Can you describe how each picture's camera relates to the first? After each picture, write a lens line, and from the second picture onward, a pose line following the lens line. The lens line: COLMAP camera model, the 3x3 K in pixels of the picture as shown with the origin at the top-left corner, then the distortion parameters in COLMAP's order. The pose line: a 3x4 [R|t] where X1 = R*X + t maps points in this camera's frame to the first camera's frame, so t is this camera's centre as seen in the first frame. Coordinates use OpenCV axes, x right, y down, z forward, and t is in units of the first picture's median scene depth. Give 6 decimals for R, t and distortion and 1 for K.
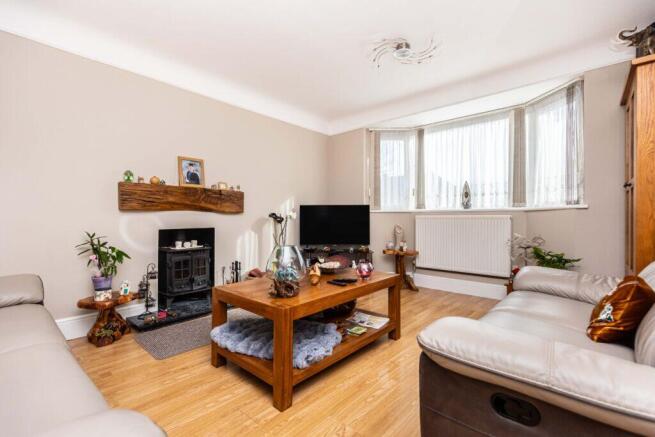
lens RADIAL K [[299.0, 0, 327.0], [0, 299.0, 217.3], [0, 0, 1]] dist [-0.014355, -0.000171]
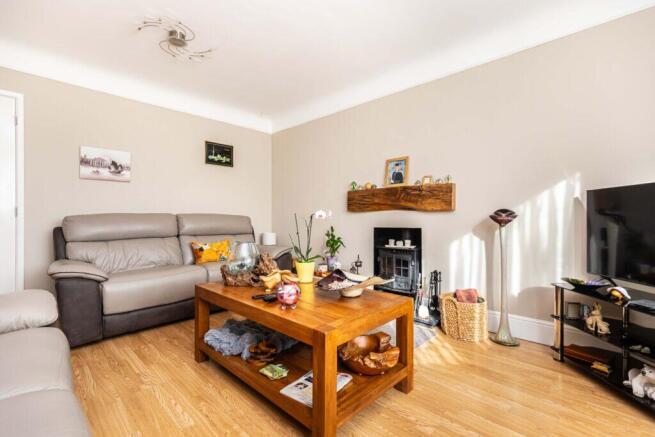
lens RADIAL K [[299.0, 0, 328.4], [0, 299.0, 220.8], [0, 0, 1]] dist [-0.014355, -0.000171]
pose [[-0.044634, 0.005806, -0.998987, 0.567246], [0.001253, 0.999983, 0.005756, 0.007592], [0.999003, -0.000995, -0.044641, 0.810187]]
